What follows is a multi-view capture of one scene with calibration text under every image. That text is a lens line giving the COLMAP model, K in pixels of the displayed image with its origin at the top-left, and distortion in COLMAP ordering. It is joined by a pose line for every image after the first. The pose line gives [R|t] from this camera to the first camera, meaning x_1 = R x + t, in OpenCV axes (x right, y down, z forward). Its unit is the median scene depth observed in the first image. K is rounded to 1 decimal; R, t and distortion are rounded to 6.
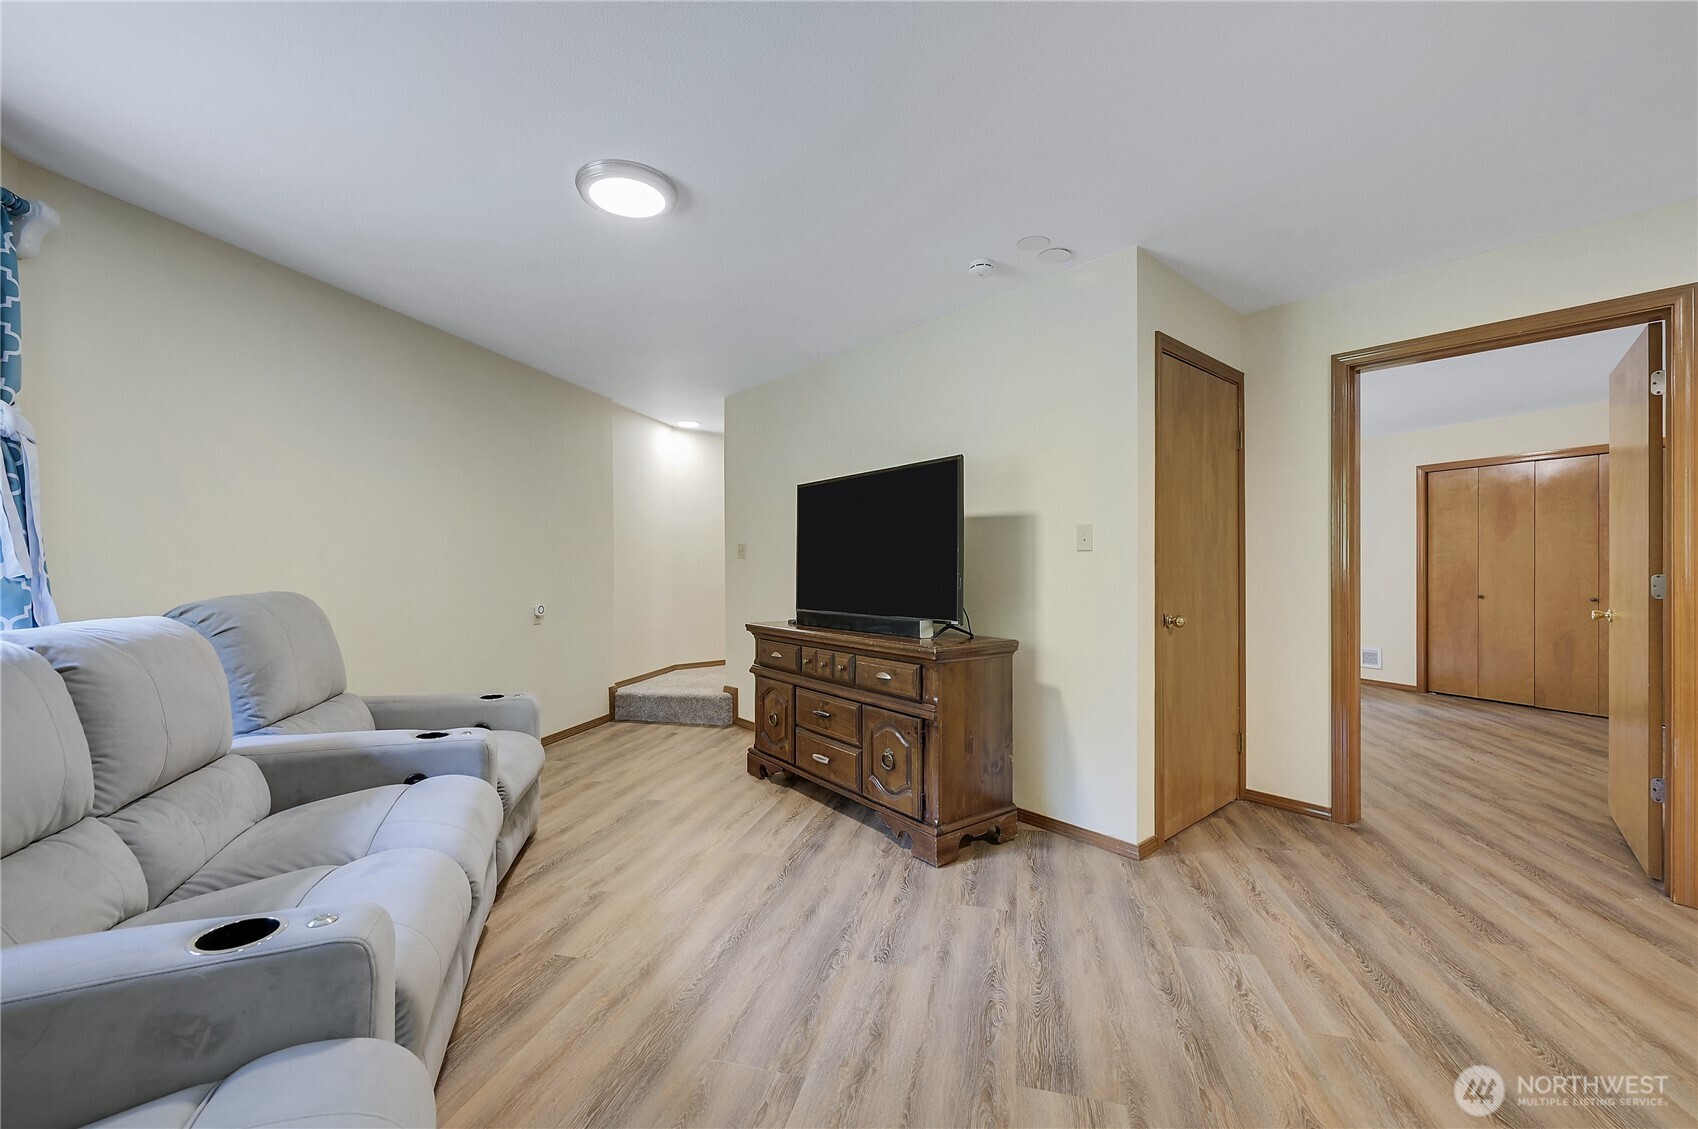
lens RADIAL K [[677.9, 0, 849.0], [0, 677.9, 564.5], [0, 0, 1]] dist [0.011741, -0.000174]
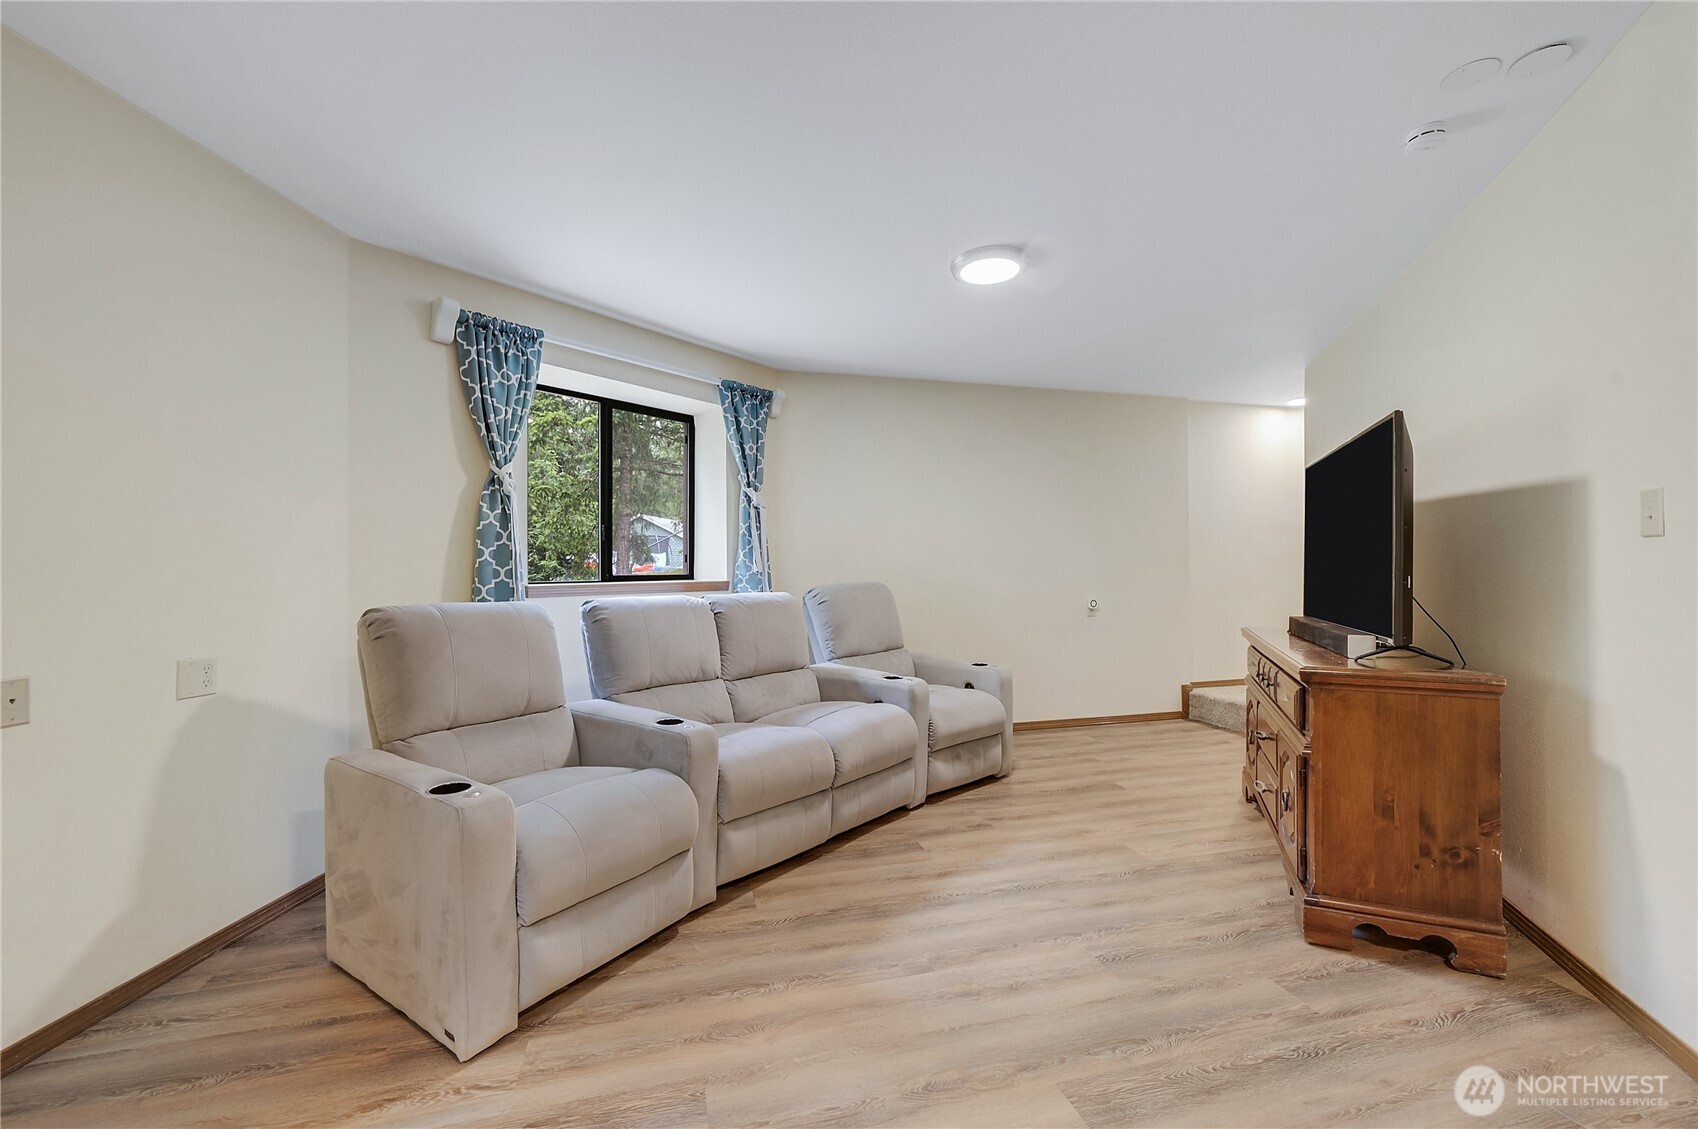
lens RADIAL K [[677.9, 0, 849.0], [0, 677.9, 564.5], [0, 0, 1]] dist [0.011741, -0.000174]
pose [[0.501775, -0.004665, -0.864986, 0.542988], [0.006608, 0.999977, -0.001559, 0.001015], [0.864973, -0.004934, 0.501794, 0.134947]]
